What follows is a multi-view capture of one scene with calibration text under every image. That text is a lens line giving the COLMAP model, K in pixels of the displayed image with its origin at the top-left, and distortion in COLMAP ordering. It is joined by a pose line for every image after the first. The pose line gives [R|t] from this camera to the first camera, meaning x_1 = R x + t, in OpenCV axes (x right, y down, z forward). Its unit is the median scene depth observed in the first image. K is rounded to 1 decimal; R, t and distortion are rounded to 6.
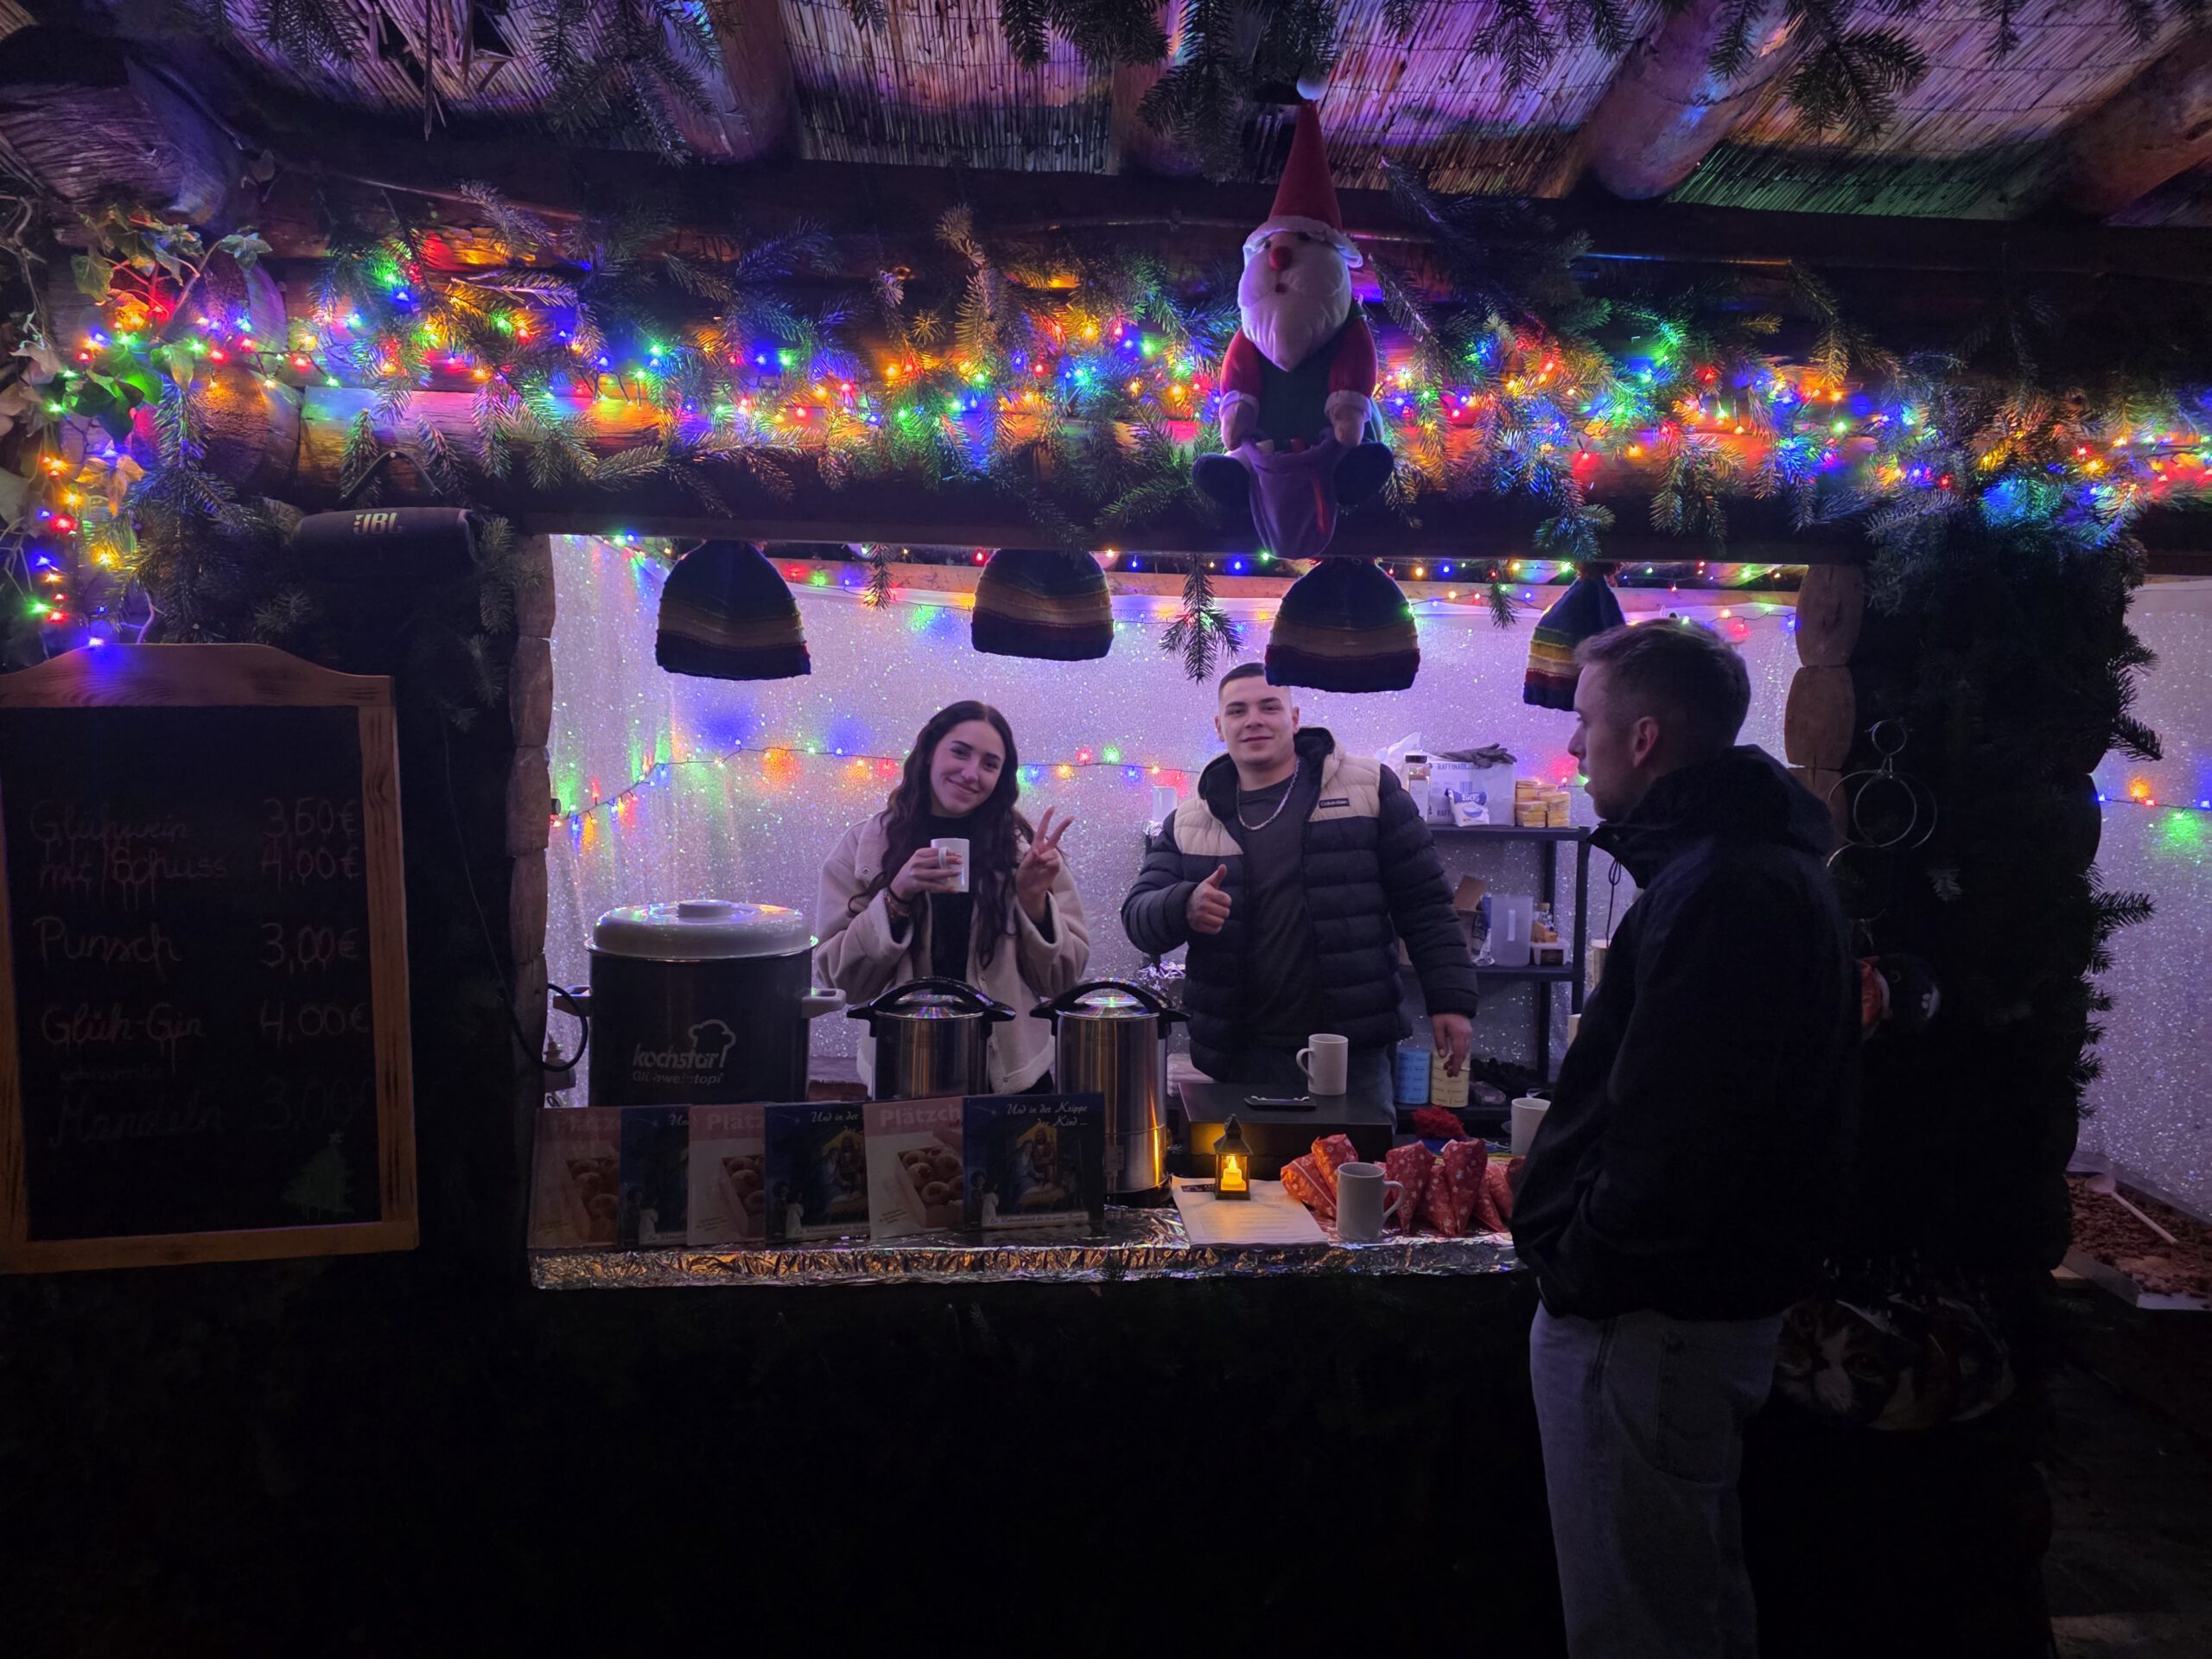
lens RADIAL K [[1485.9, 0, 1119.0], [0, 1485.9, 861.3], [0, 0, 1]] dist [0.017988, -0.000487]
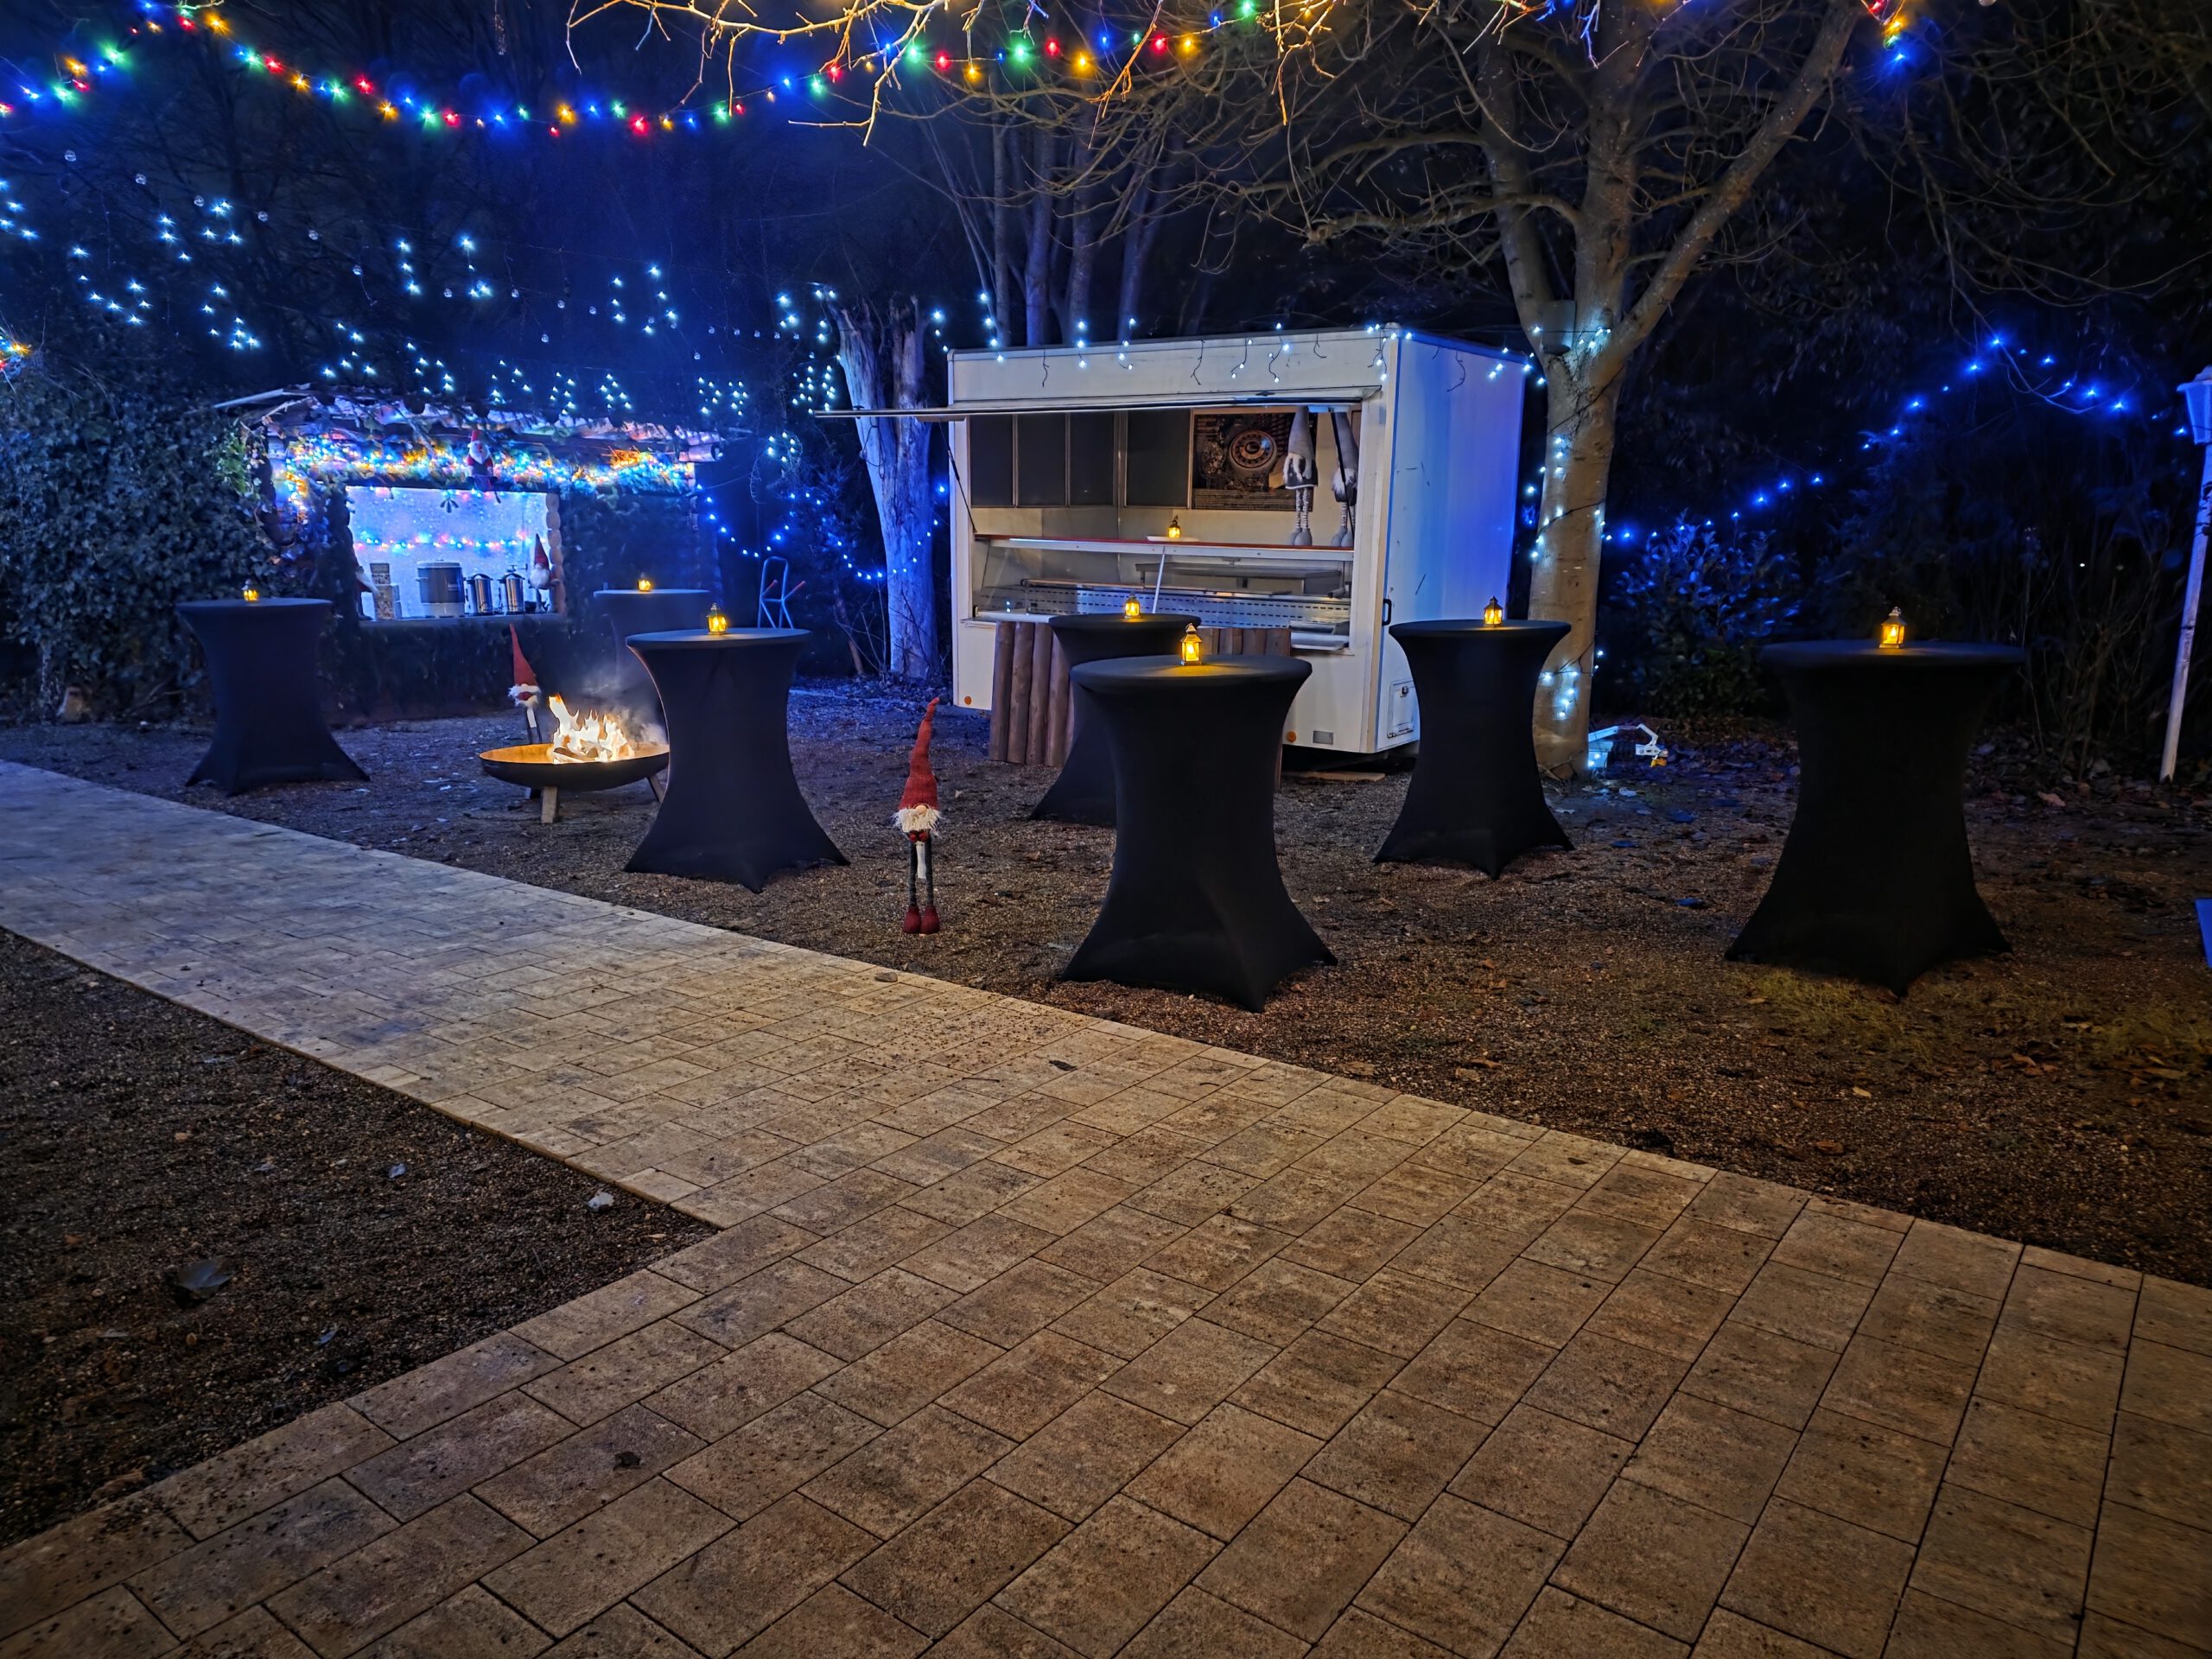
lens RADIAL K [[1485.9, 0, 1119.0], [0, 1485.9, 861.3], [0, 0, 1]] dist [0.017988, -0.000487]
pose [[0.589075, -0.184640, 0.786701, -3.291908], [0.092330, 0.982549, 0.161470, 0.511569], [-0.802786, -0.022481, 0.595843, -4.594468]]
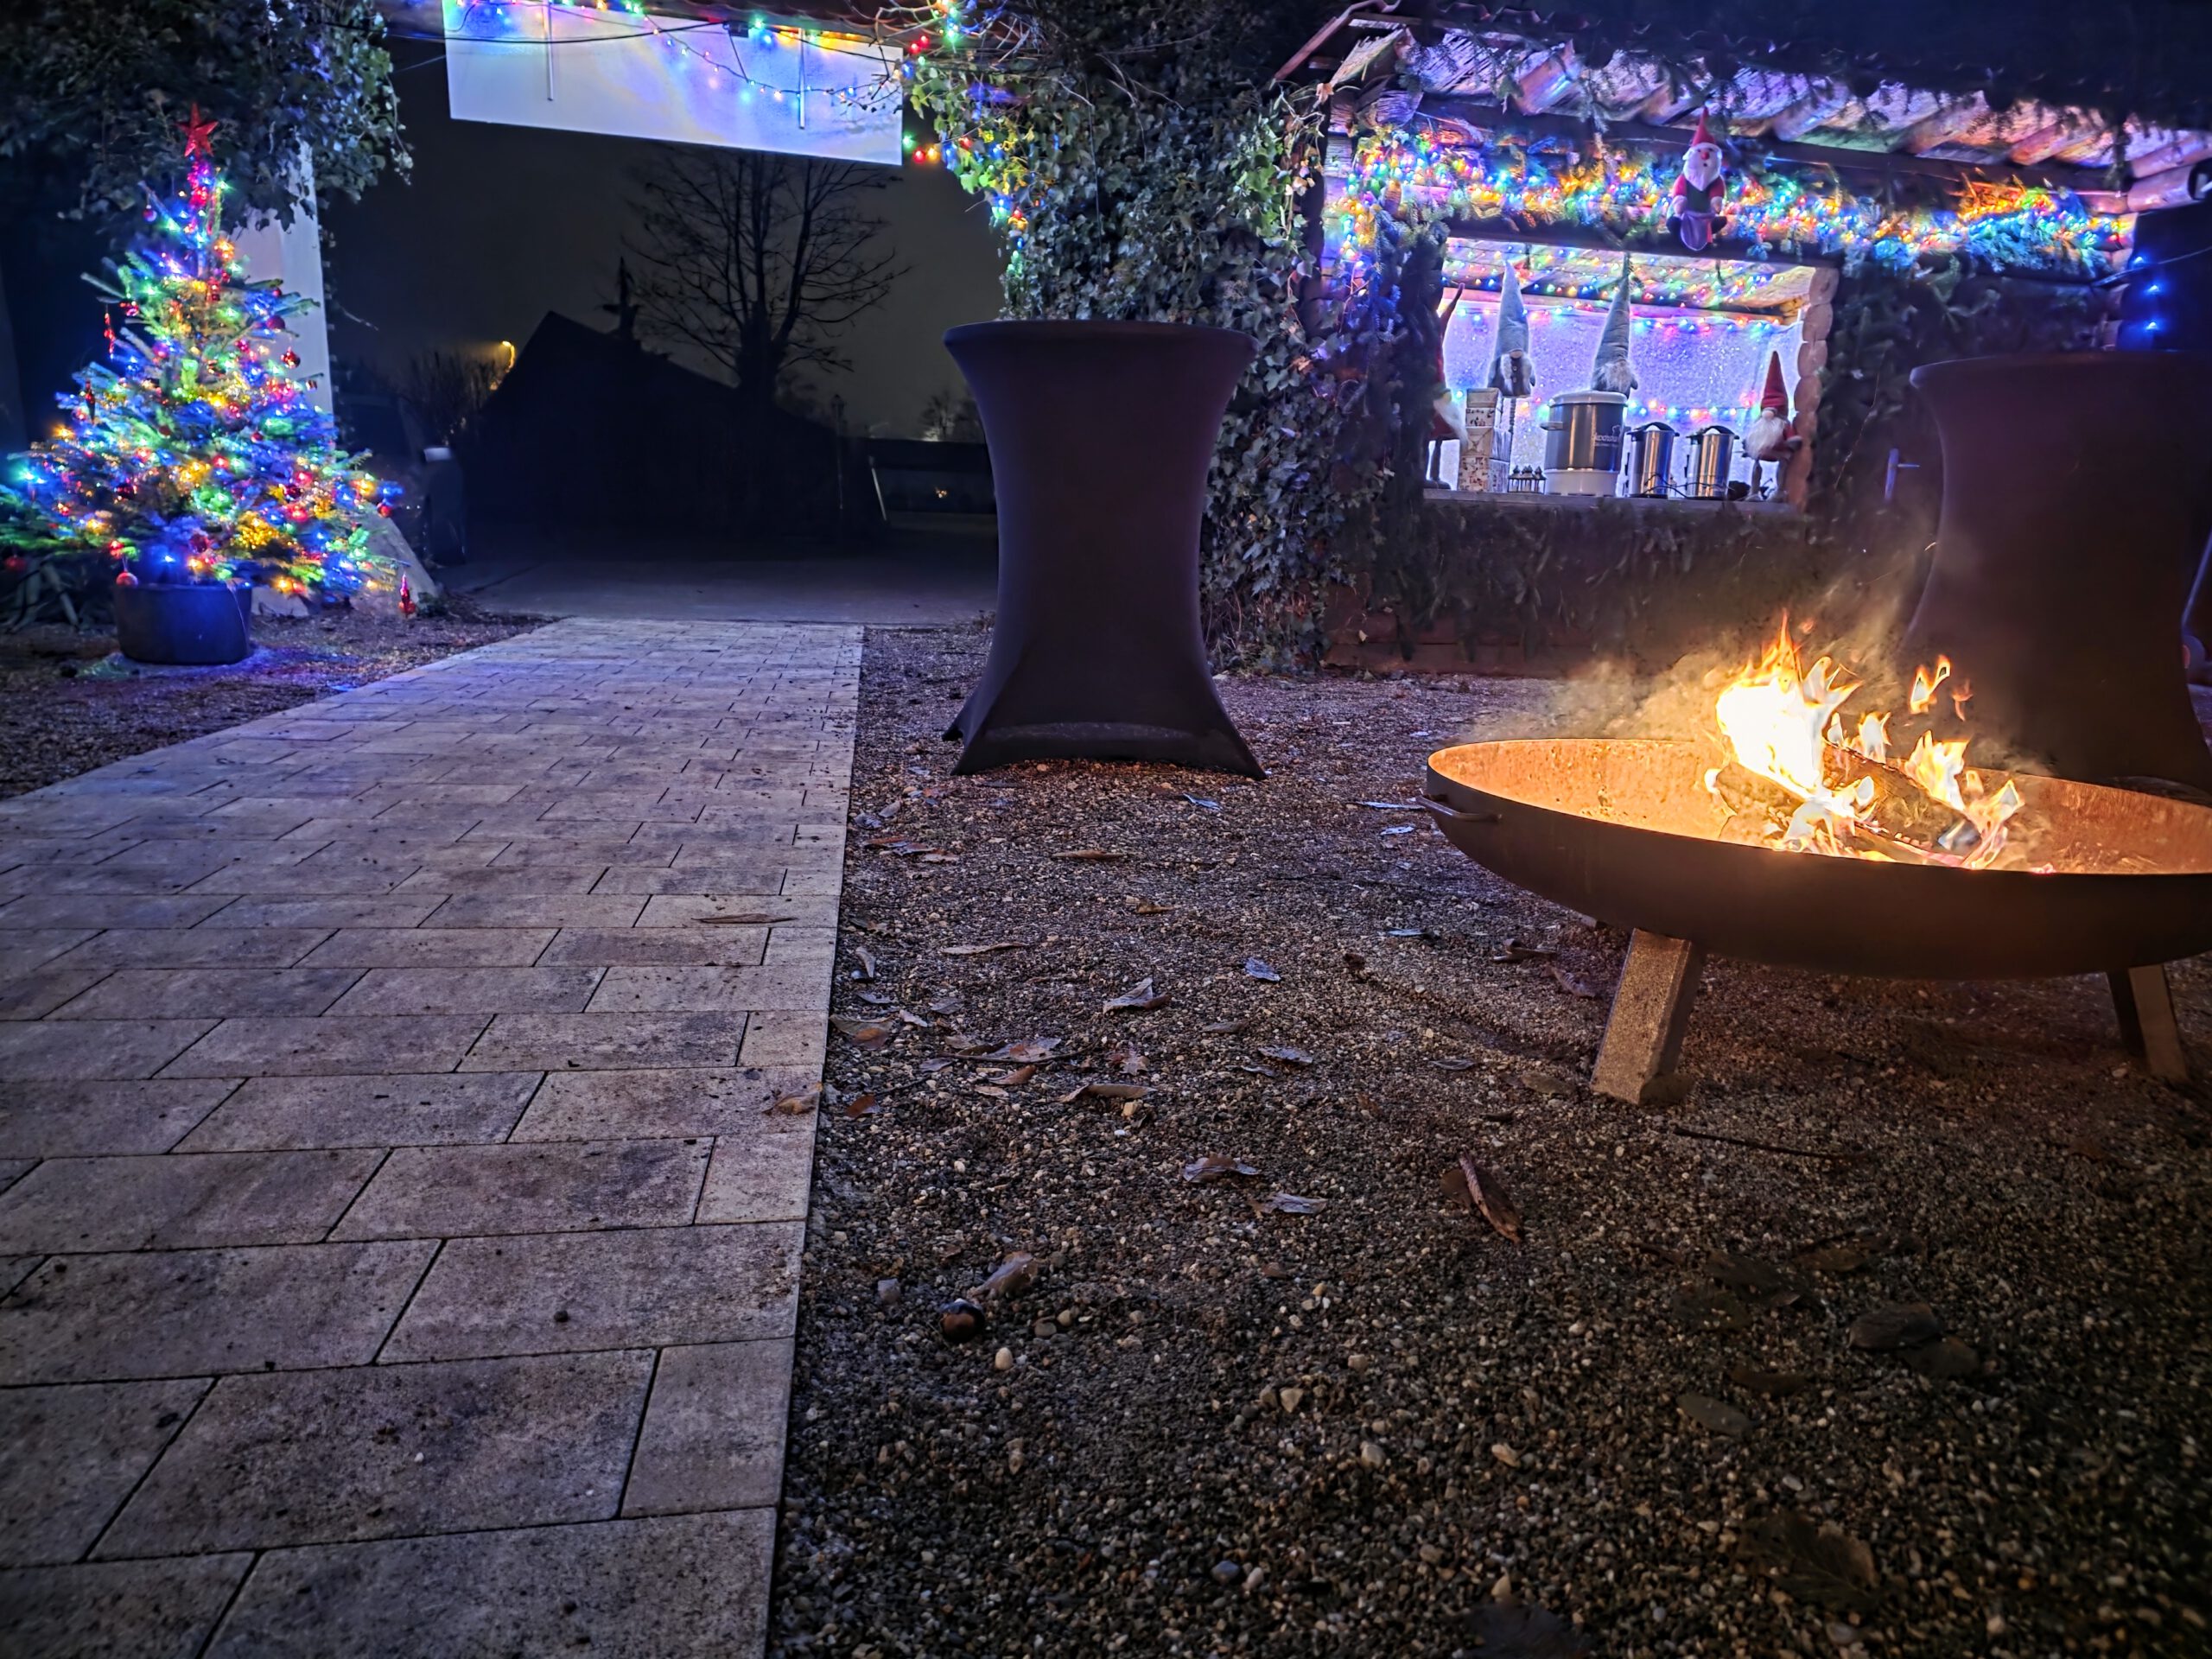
lens RADIAL K [[1485.9, 0, 1119.0], [0, 1485.9, 861.3], [0, 0, 1]] dist [0.017988, -0.000487]
pose [[0.983707, -0.023630, 0.178217, -1.602662], [0.001430, 0.992321, 0.123681, 0.657480], [-0.179771, -0.121411, 0.976187, -1.969519]]
